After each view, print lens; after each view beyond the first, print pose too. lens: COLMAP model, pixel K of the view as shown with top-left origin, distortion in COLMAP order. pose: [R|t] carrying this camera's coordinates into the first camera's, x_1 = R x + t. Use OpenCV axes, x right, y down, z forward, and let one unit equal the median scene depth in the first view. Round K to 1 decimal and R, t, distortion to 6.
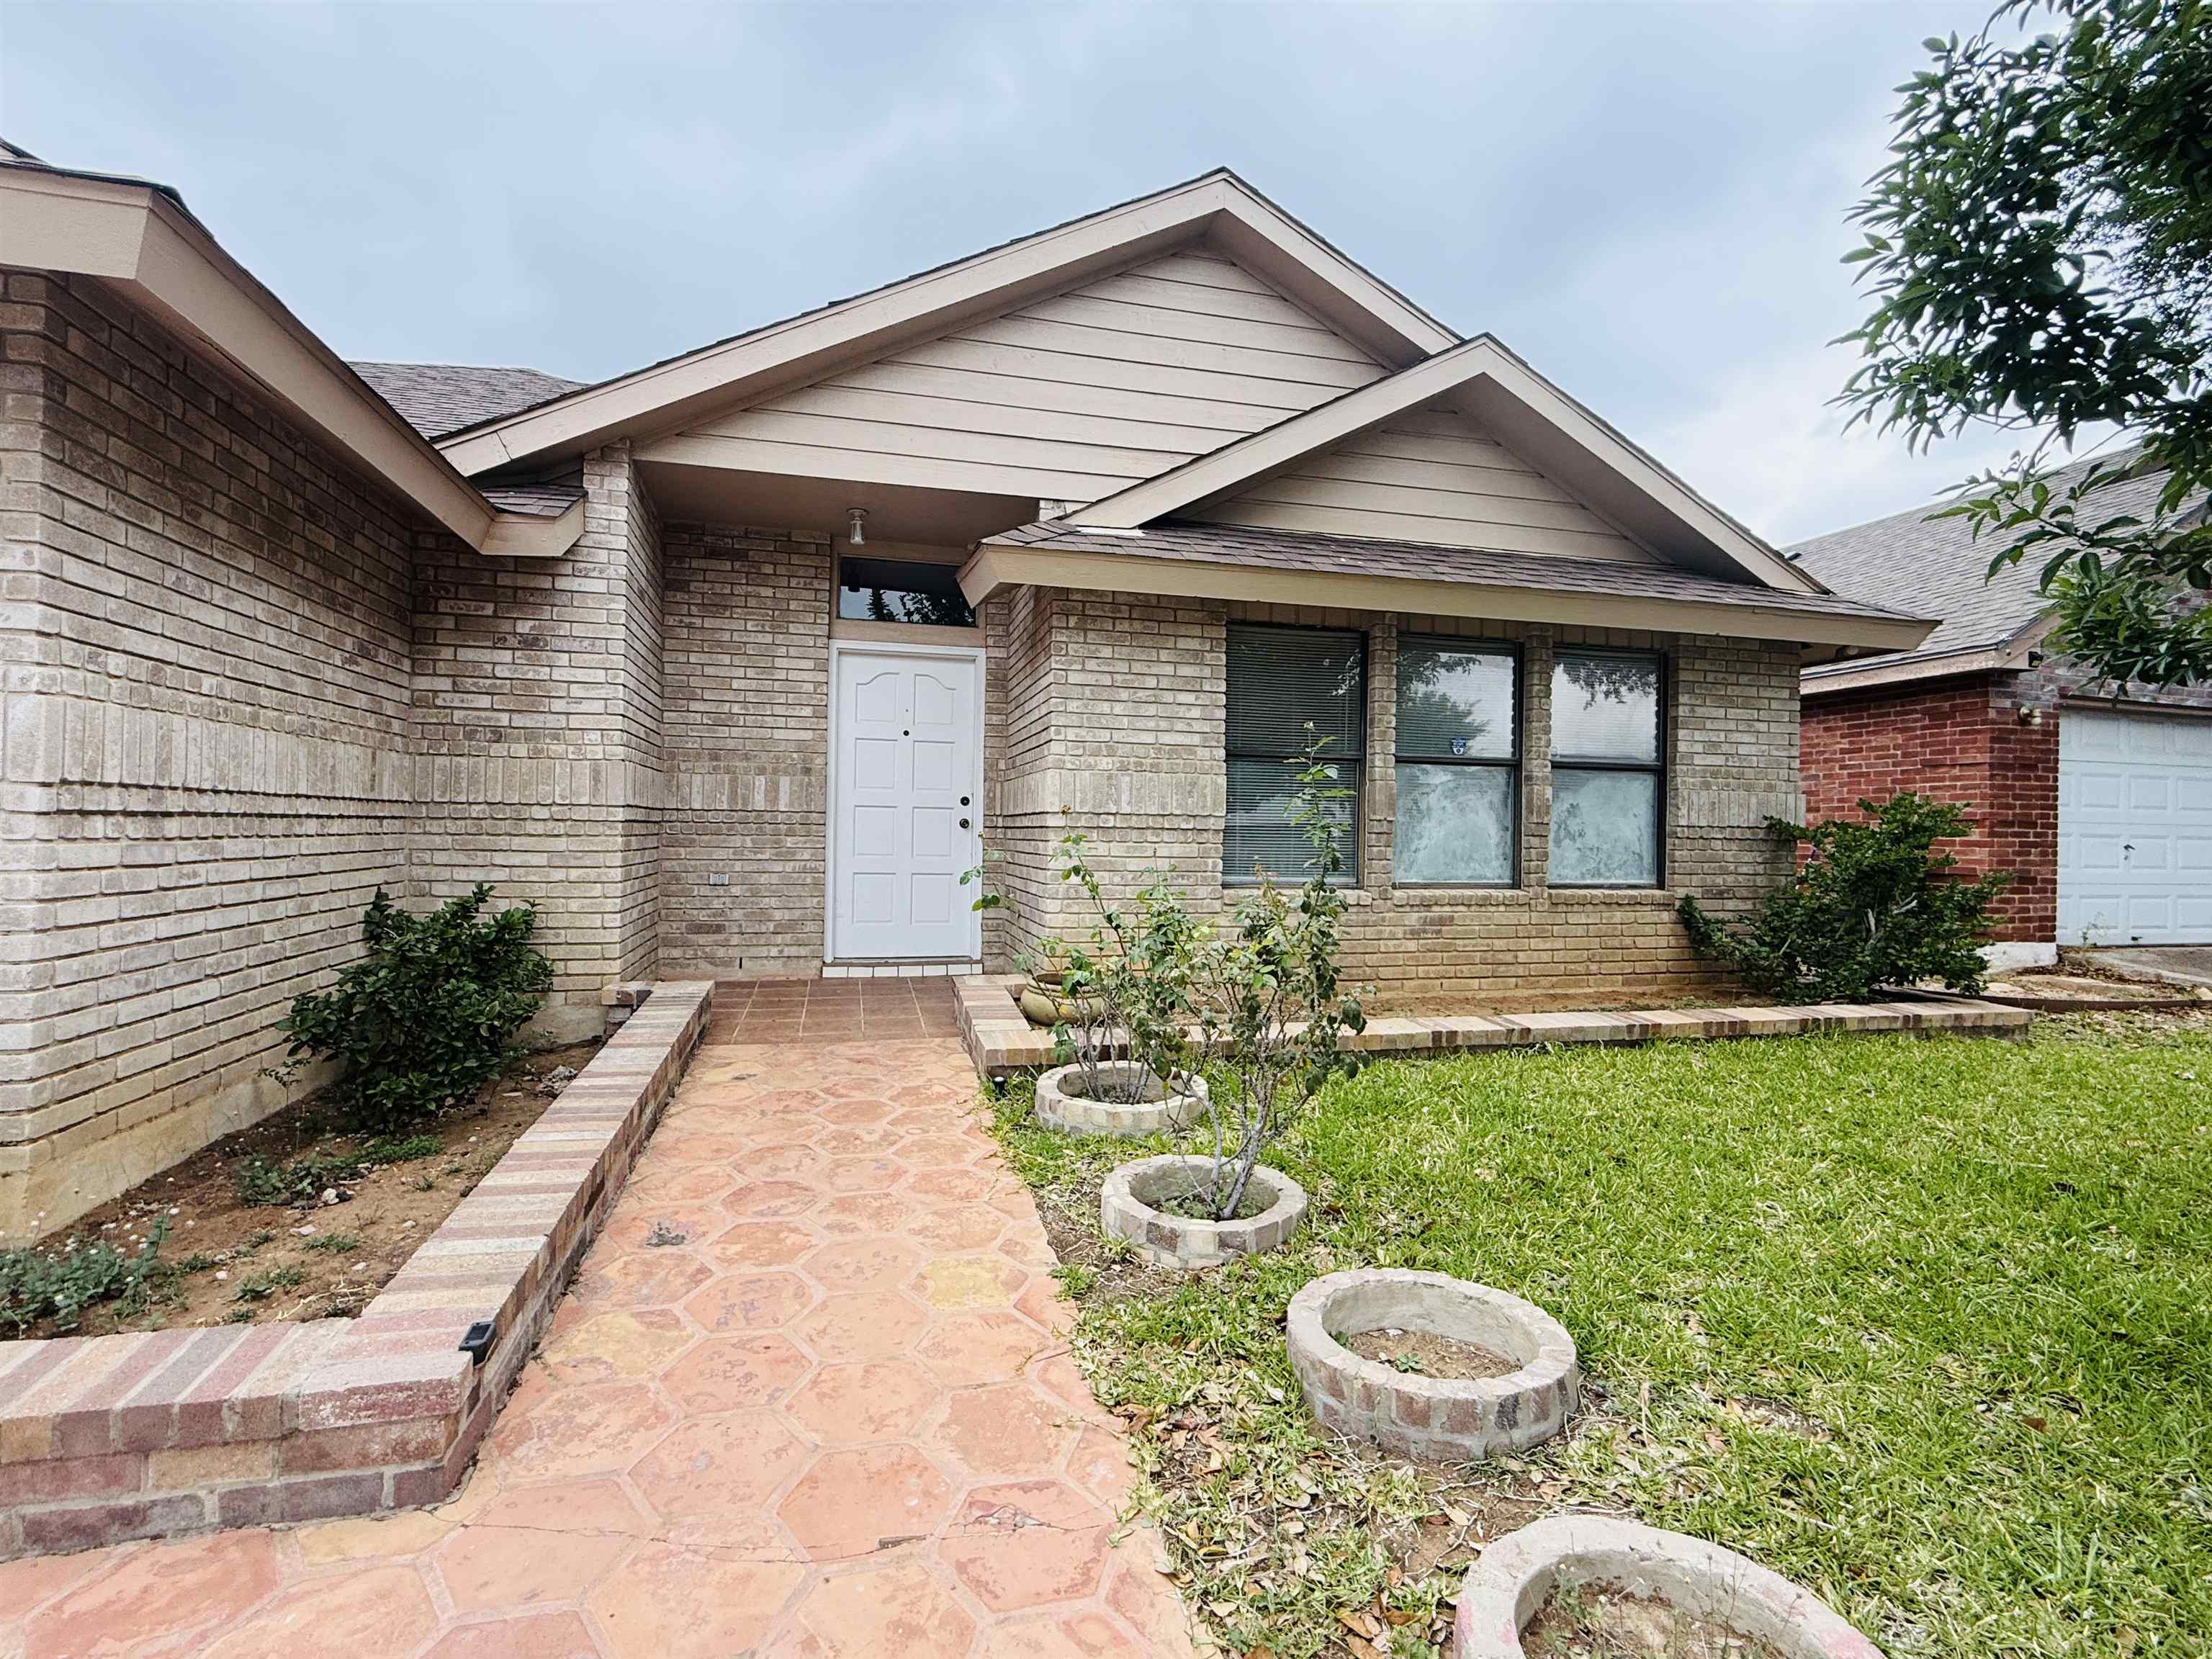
lens RADIAL K [[1046.0, 0, 1102.9], [0, 1046.0, 826.9], [0, 0, 1]] dist [0.000104, 0.000013]
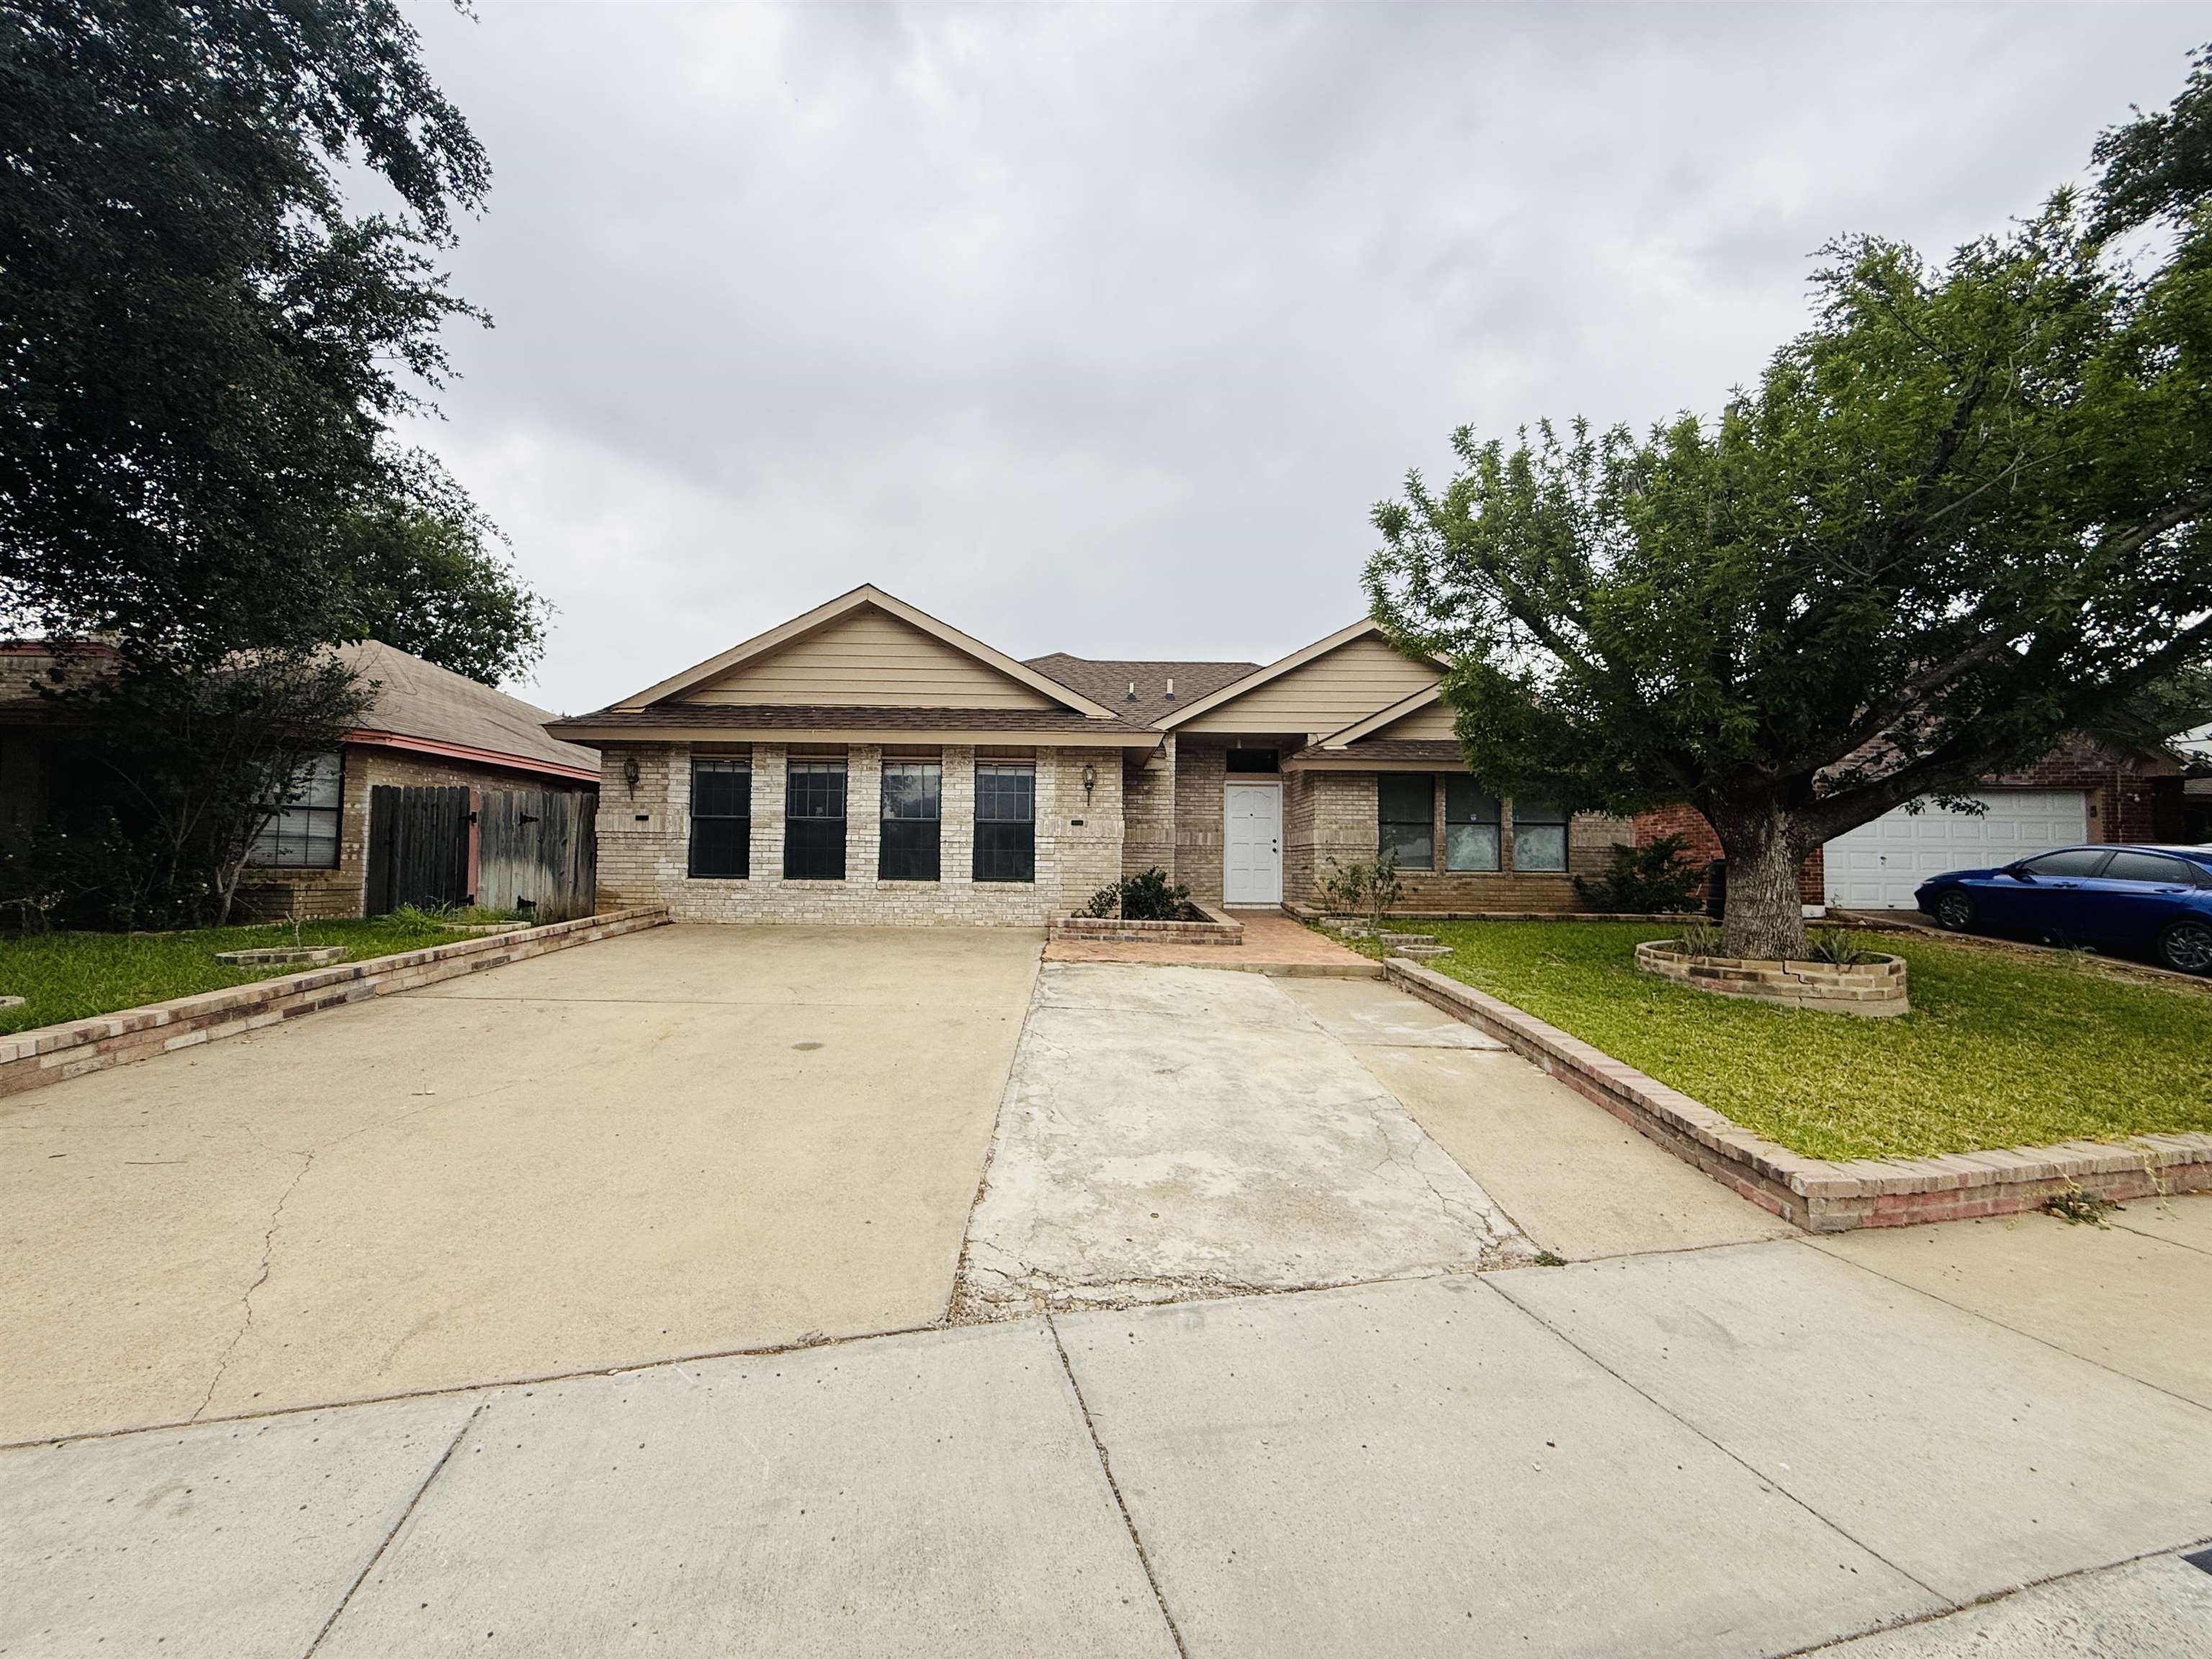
lens RADIAL K [[879.7, 0, 1098.9], [0, 879.7, 839.4], [0, 0, 1]] dist [-0.009302, -0.001140]
pose [[0.972063, -0.013714, -0.234320, -0.055455], [0.006504, 0.999482, -0.031515, 0.039935], [0.234631, 0.029110, 0.971649, -1.316671]]
